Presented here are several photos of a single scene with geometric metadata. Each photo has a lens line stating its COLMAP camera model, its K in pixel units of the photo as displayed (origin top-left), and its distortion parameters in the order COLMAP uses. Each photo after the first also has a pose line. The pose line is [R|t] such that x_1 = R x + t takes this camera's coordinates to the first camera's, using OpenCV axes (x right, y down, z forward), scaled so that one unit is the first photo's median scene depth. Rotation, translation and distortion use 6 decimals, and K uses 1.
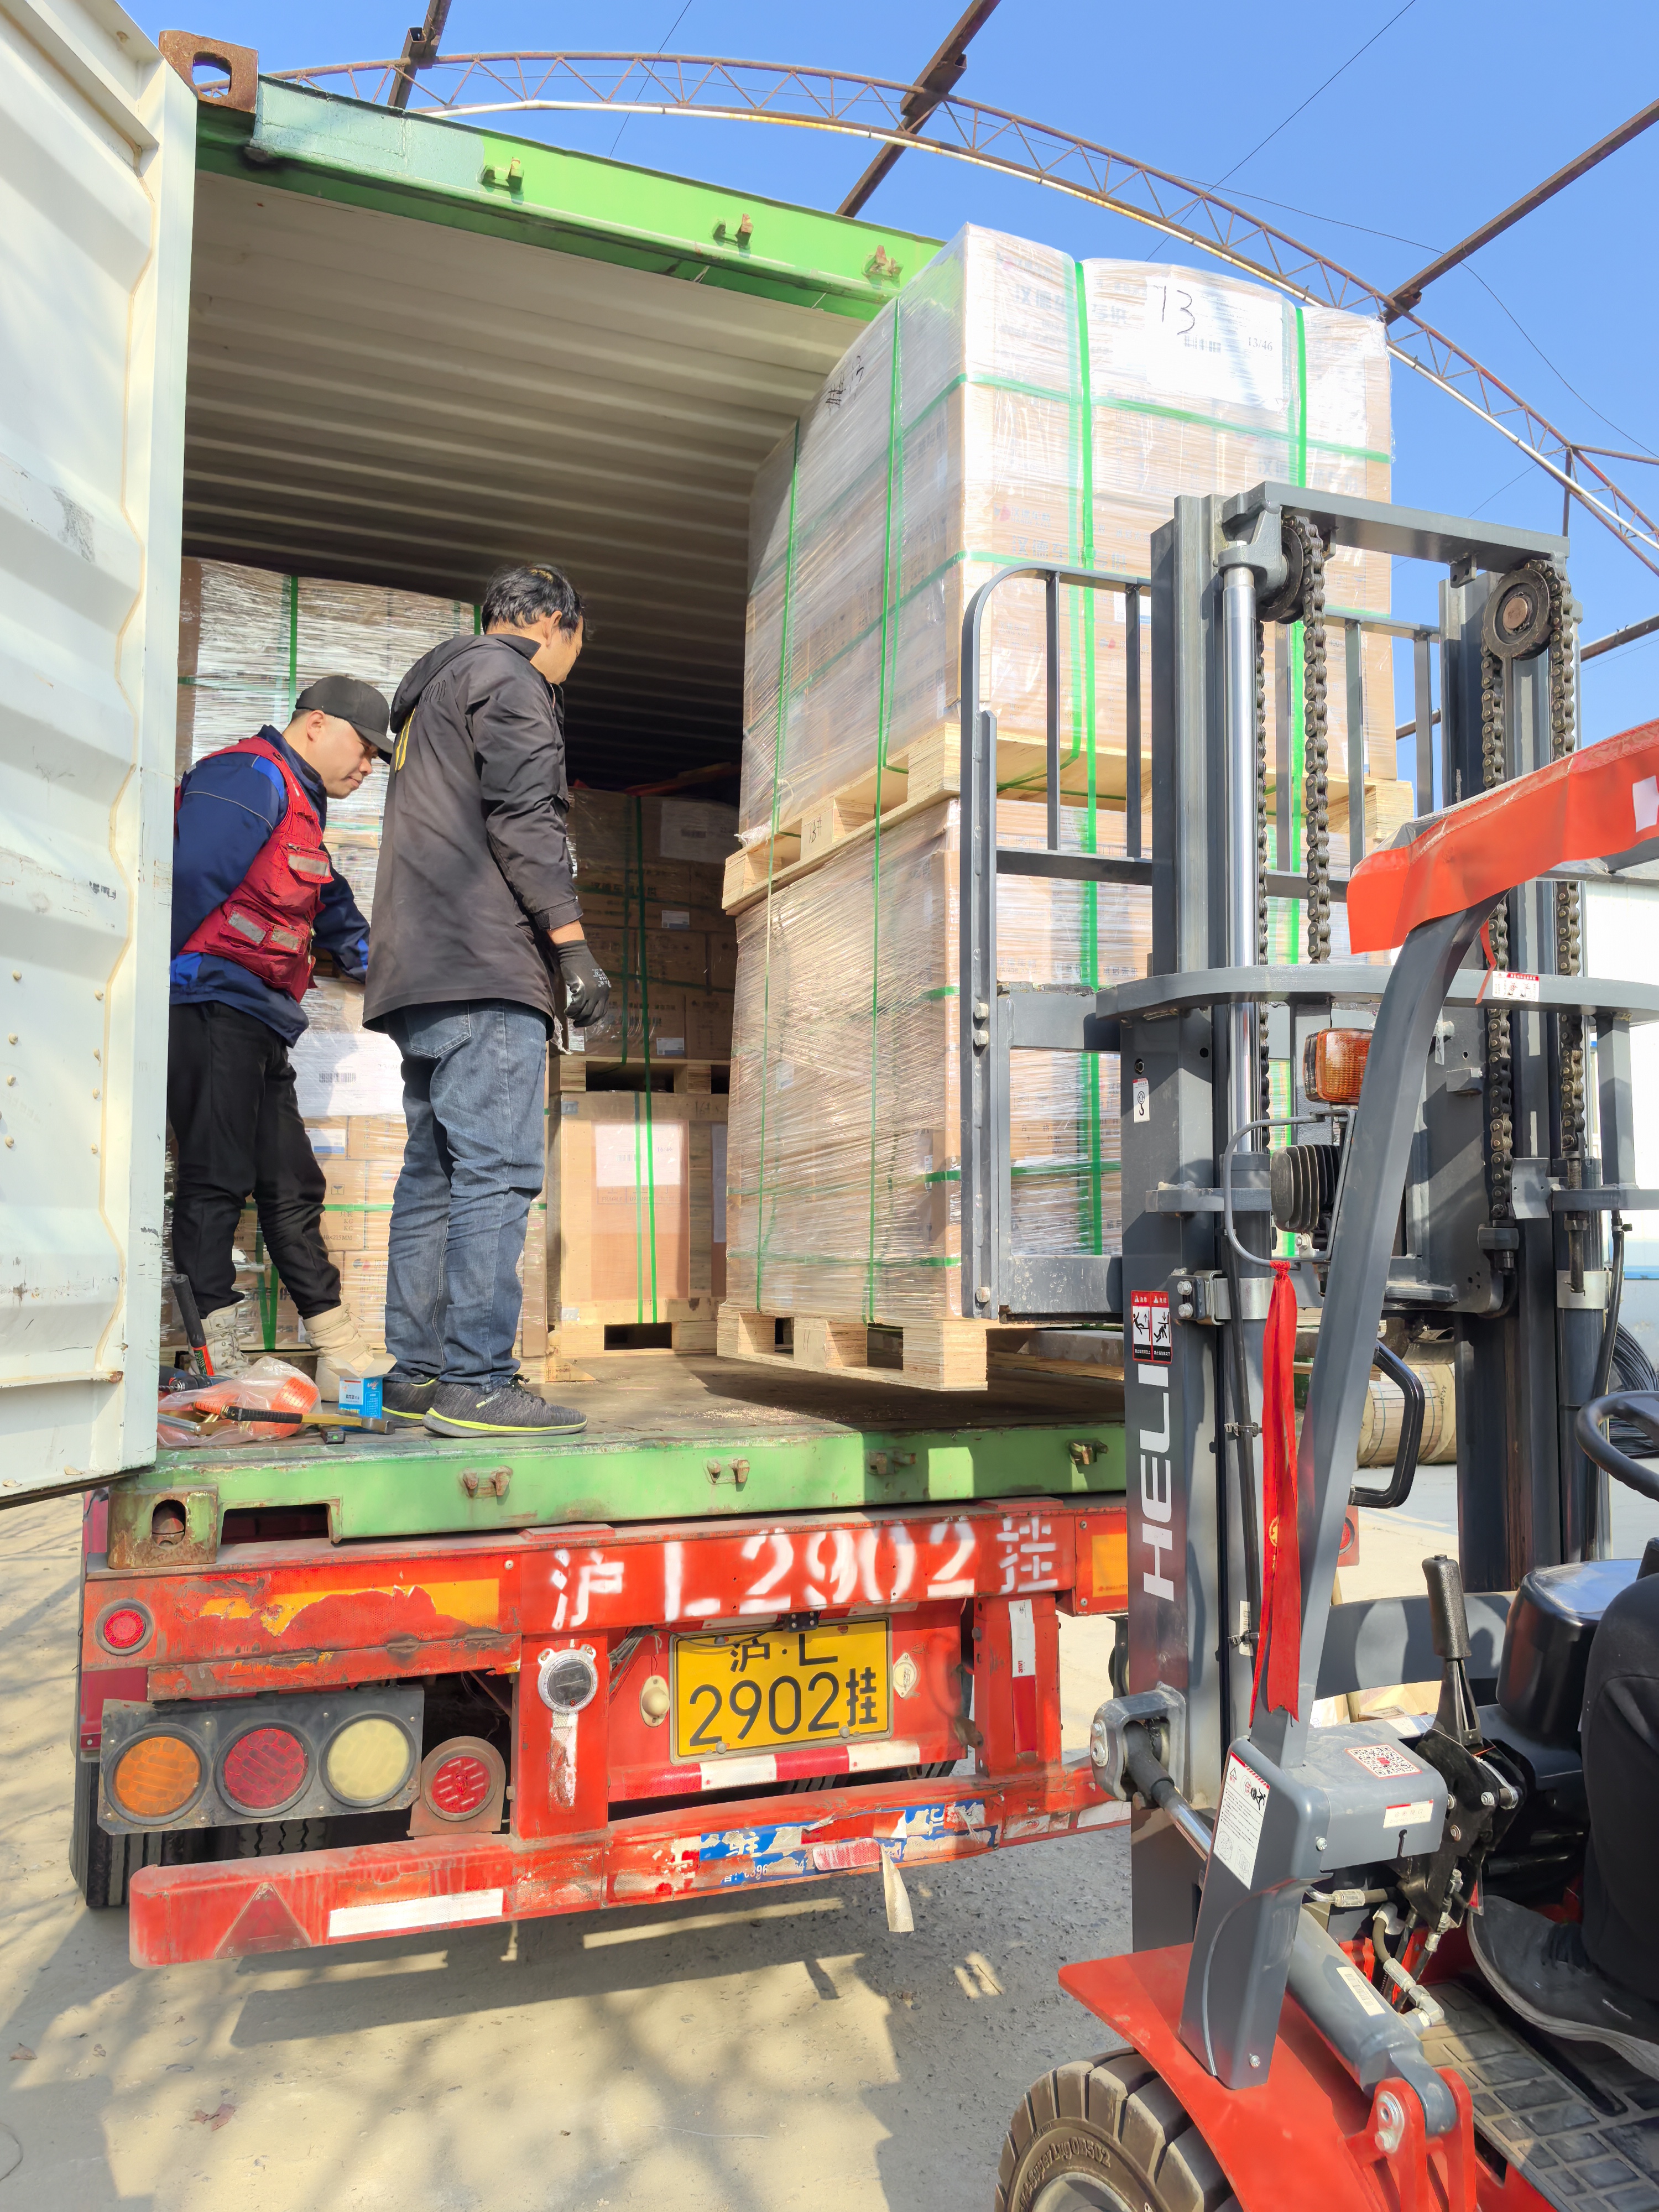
lens RADIAL K [[1774.3, 0, 829.2], [0, 1774.3, 1111.5], [0, 0, 1]] dist [0.041012, 0.001583]
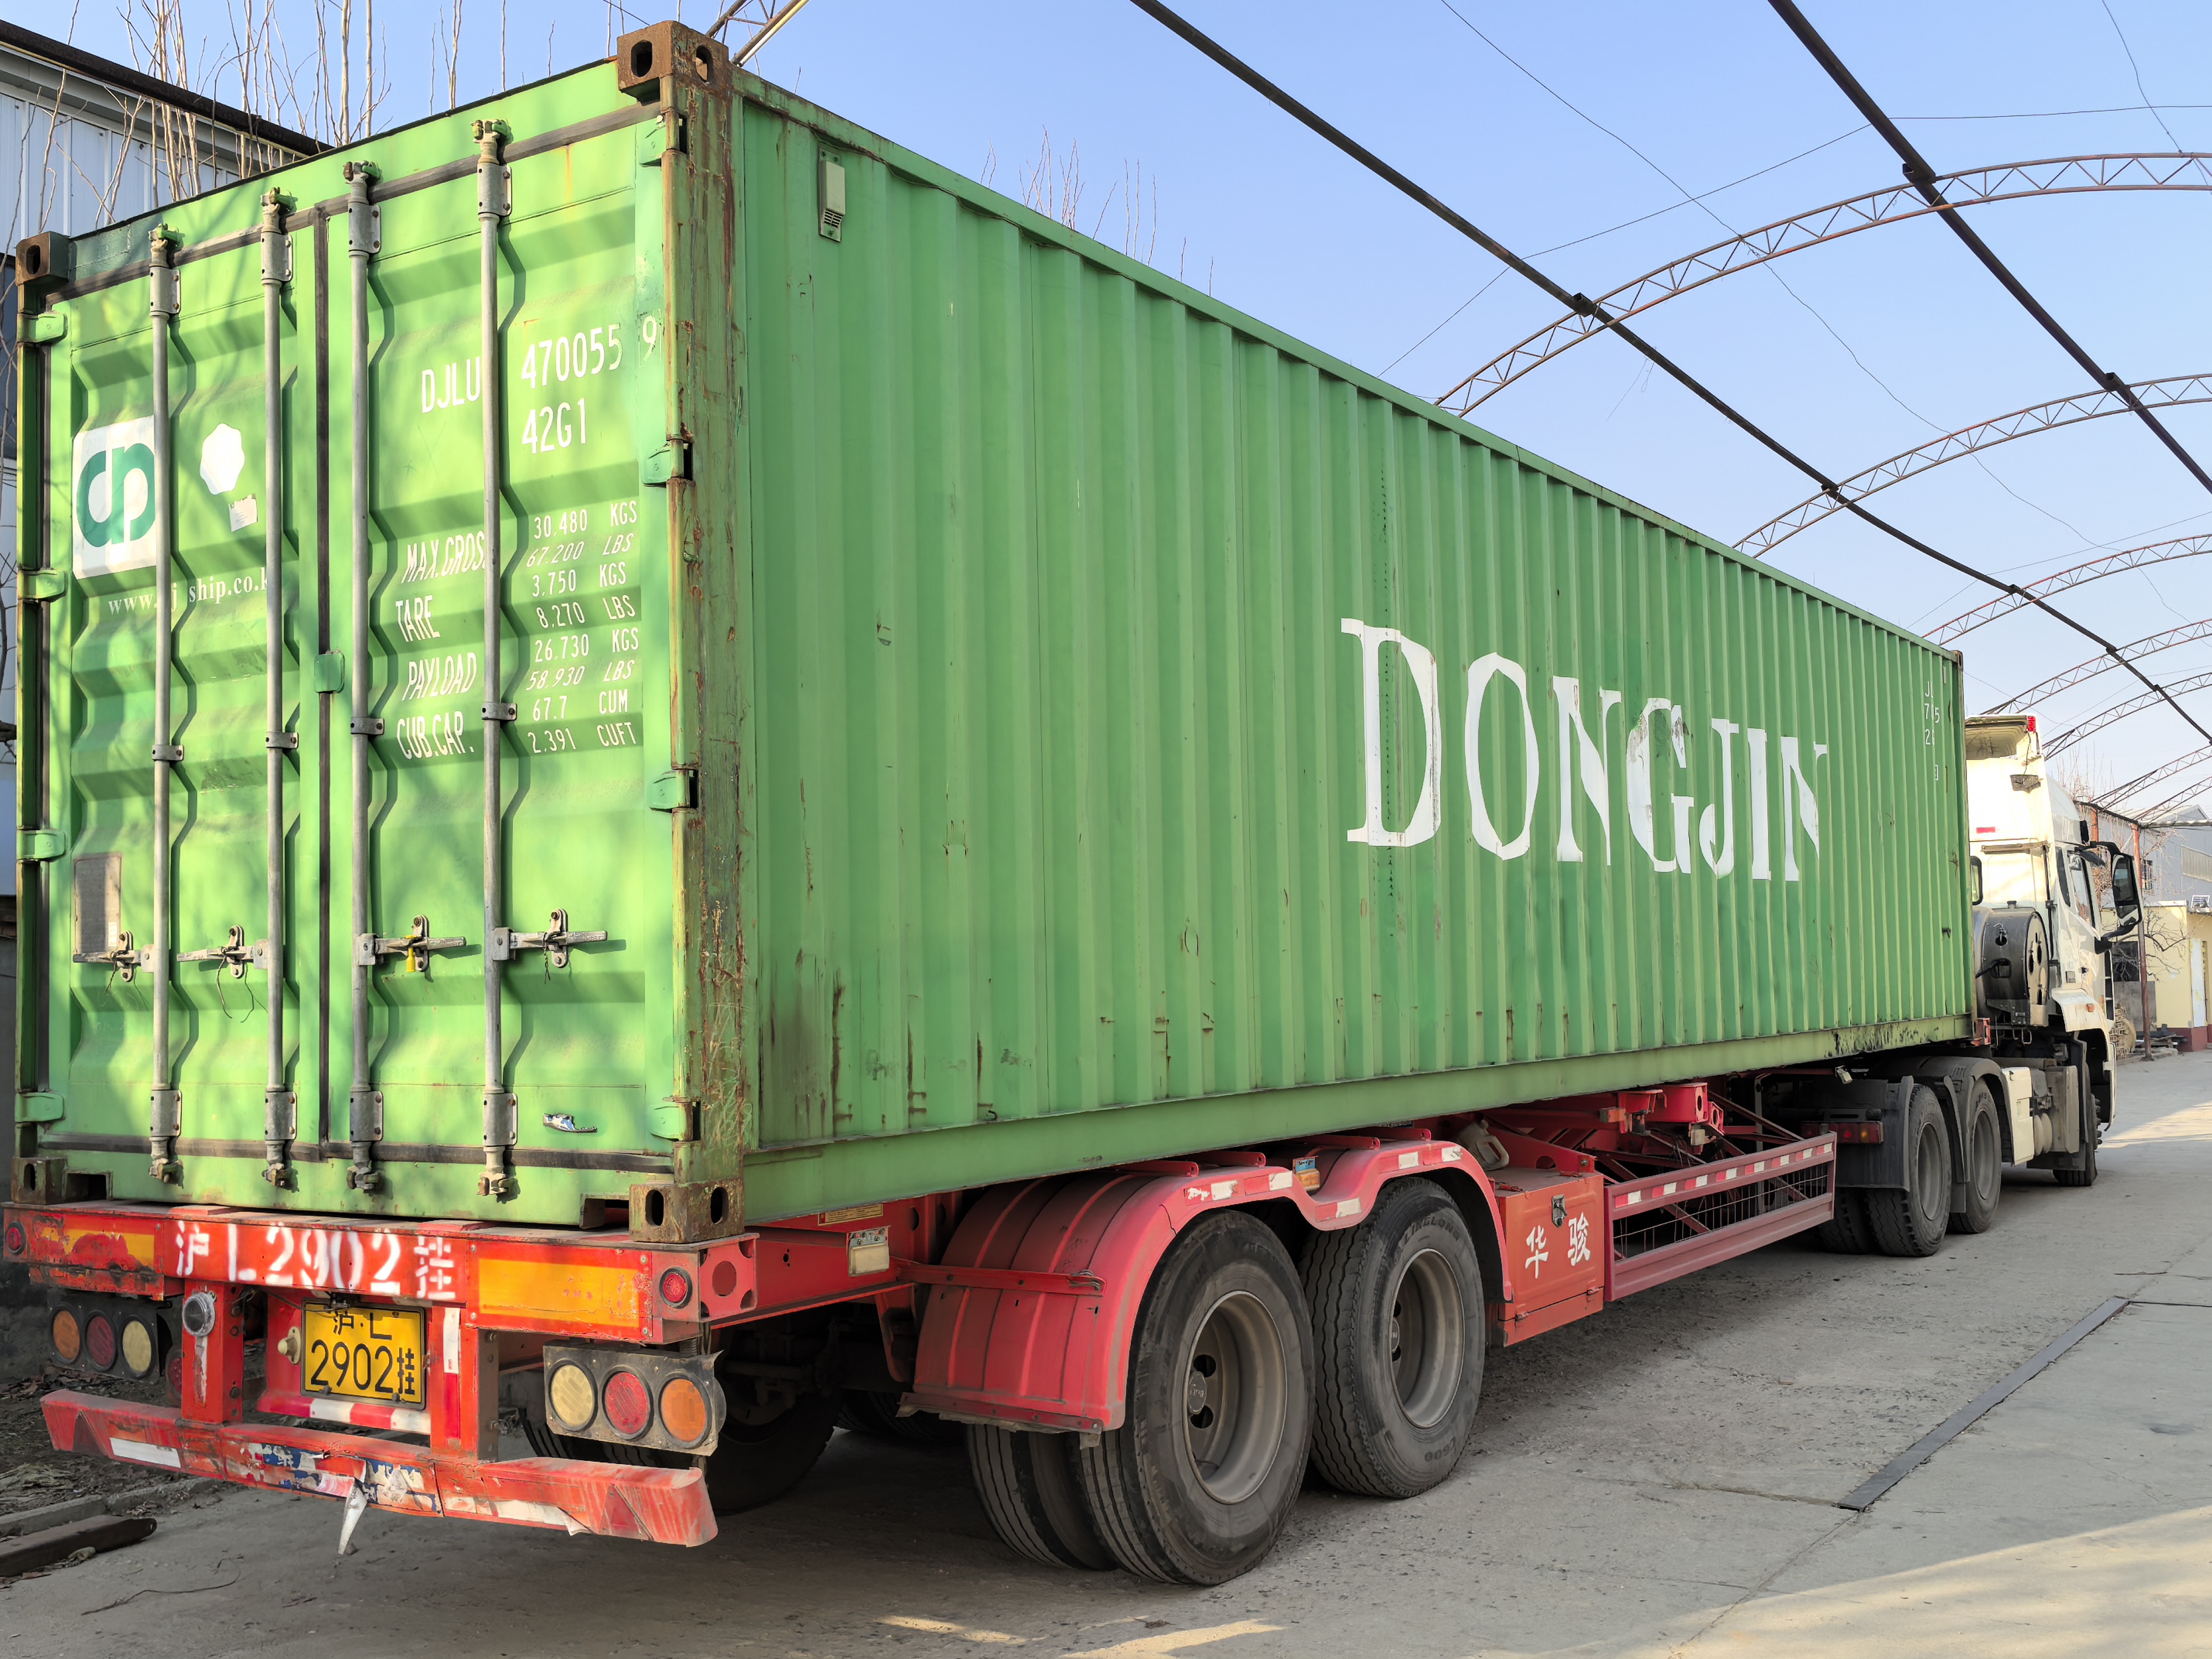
lens RADIAL K [[2225.7, 0, 1102.1], [0, 2225.7, 837.9], [0, 0, 1]] dist [0.055172, 0.000000]
pose [[0.558704, -0.058628, -0.827292, 1.651176], [0.084195, 0.996354, -0.013749, 0.027695], [0.825082, -0.061972, 0.561603, 0.581823]]
